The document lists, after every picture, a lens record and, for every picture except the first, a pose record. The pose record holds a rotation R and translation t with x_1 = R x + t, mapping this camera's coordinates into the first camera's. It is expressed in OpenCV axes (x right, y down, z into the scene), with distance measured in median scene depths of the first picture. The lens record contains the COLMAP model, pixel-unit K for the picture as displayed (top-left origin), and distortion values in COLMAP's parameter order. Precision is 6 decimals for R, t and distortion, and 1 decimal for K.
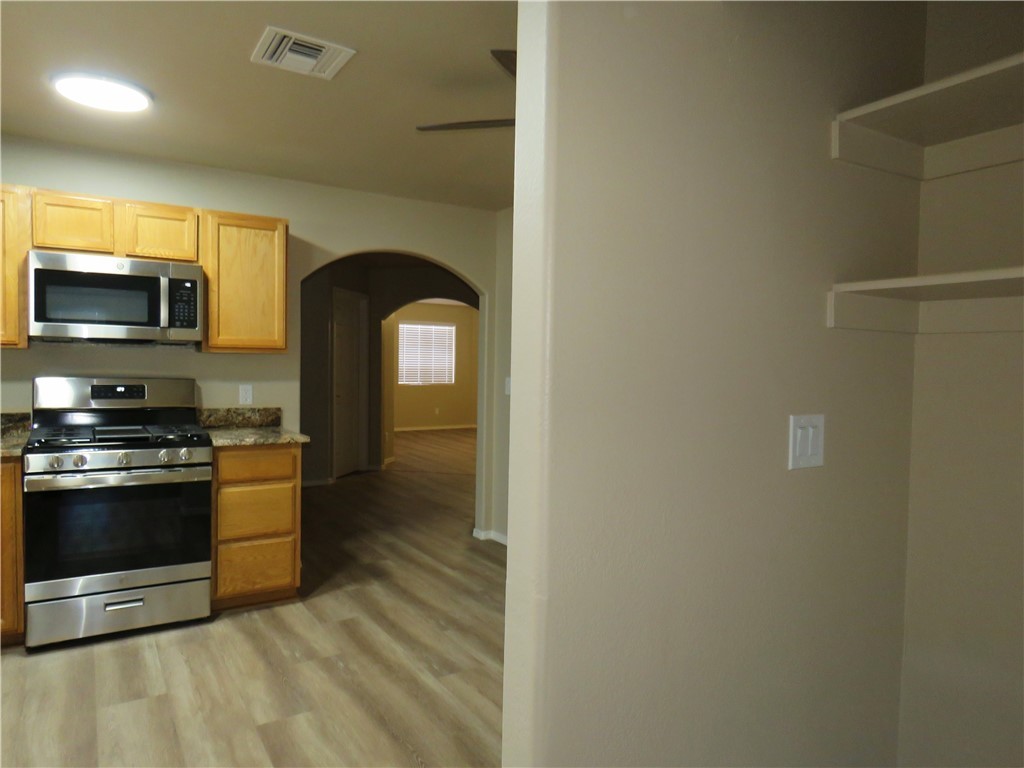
lens RADIAL K [[666.0, 0, 507.9], [0, 666.0, 386.0], [0, 0, 1]] dist [-0.003369, -0.004871]
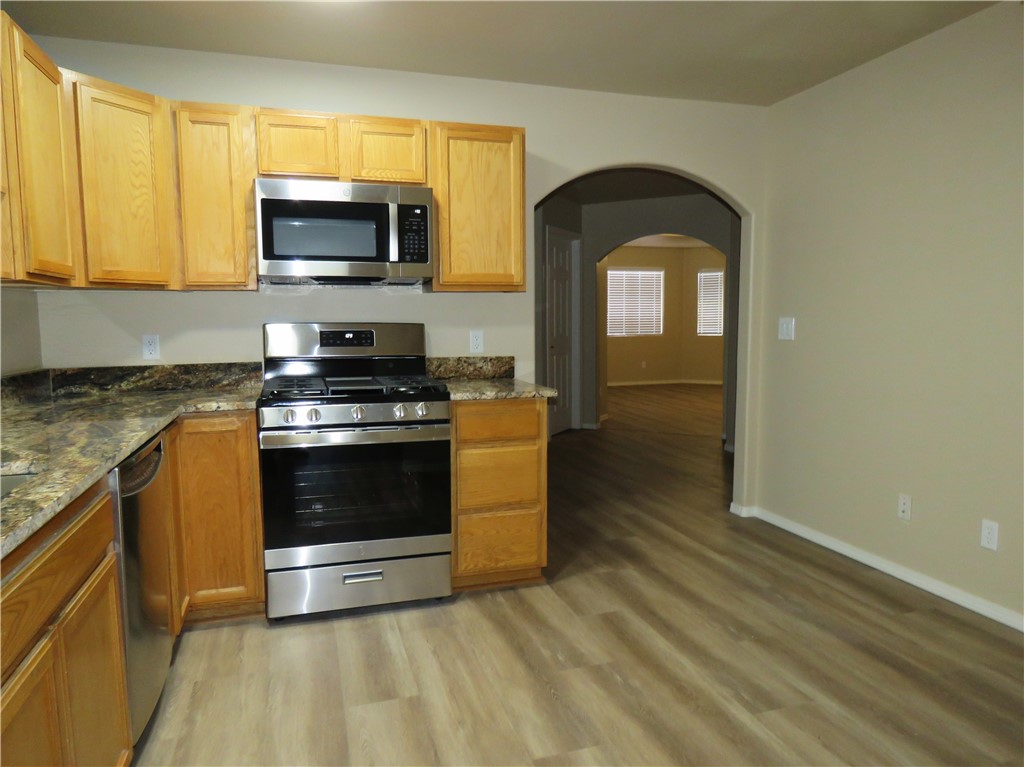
lens RADIAL K [[676.9, 0, 506.2], [0, 676.9, 386.4], [0, 0, 1]] dist [-0.006017, 0.002146]
pose [[0.963640, 0.004368, -0.267167, -0.142764], [0.013206, 0.997866, 0.063946, 0.018249], [0.266876, -0.065149, 0.961526, 0.186710]]
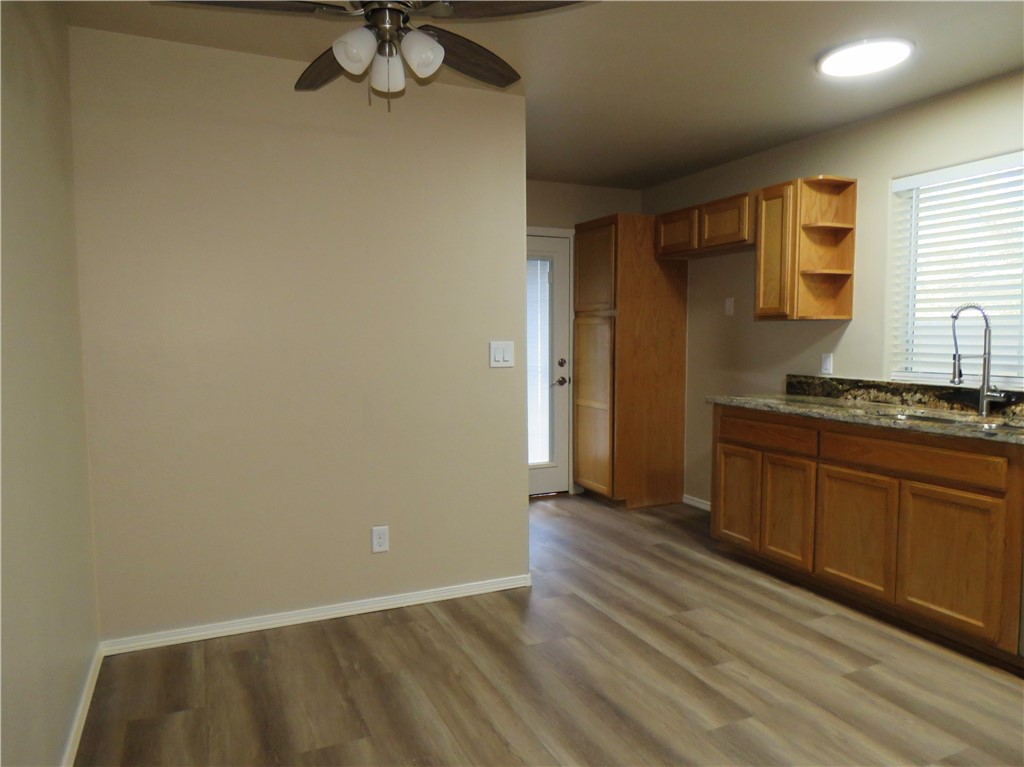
lens RADIAL K [[666.0, 0, 513.6], [0, 666.0, 376.4], [0, 0, 1]] dist [-0.003369, -0.004871]
pose [[-0.991218, -0.017460, 0.131083, -0.113840], [-0.003463, 0.994333, 0.106257, -0.043111], [-0.132195, 0.104870, -0.985661, 1.366407]]
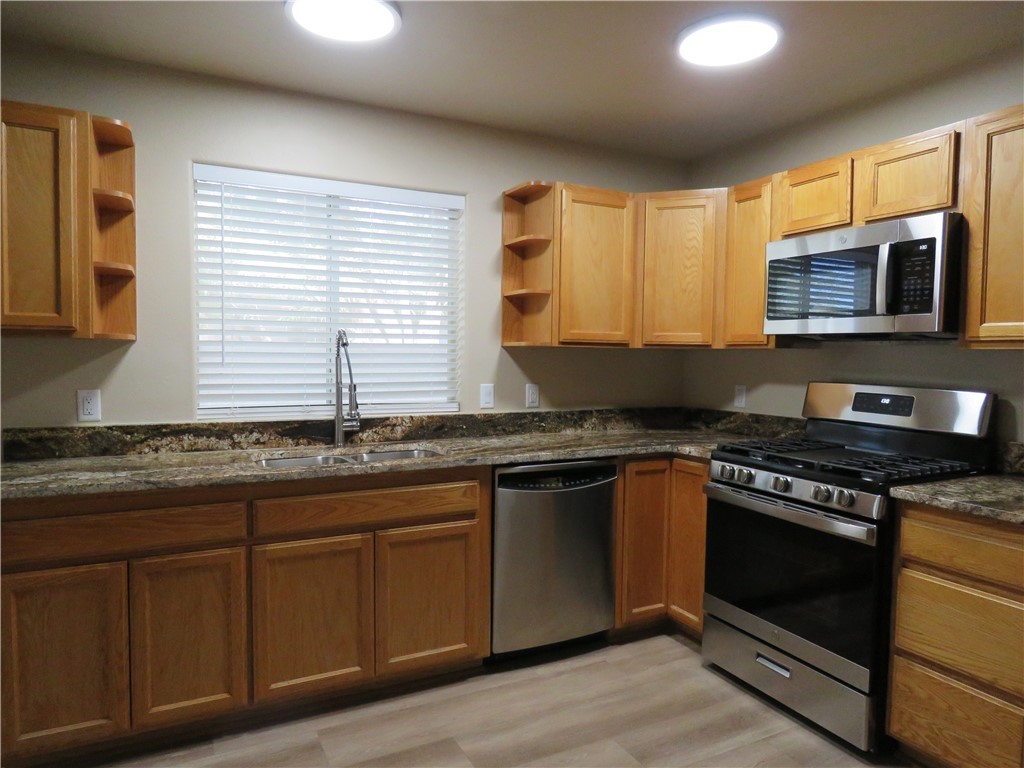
lens RADIAL K [[666.0, 0, 520.3], [0, 666.0, 384.4], [0, 0, 1]] dist [-0.003369, -0.004871]
pose [[-0.092949, 0.031075, -0.995186, 0.218502], [-0.051982, 0.997998, 0.036017, -0.020863], [0.994313, 0.055079, -0.091147, 0.691394]]
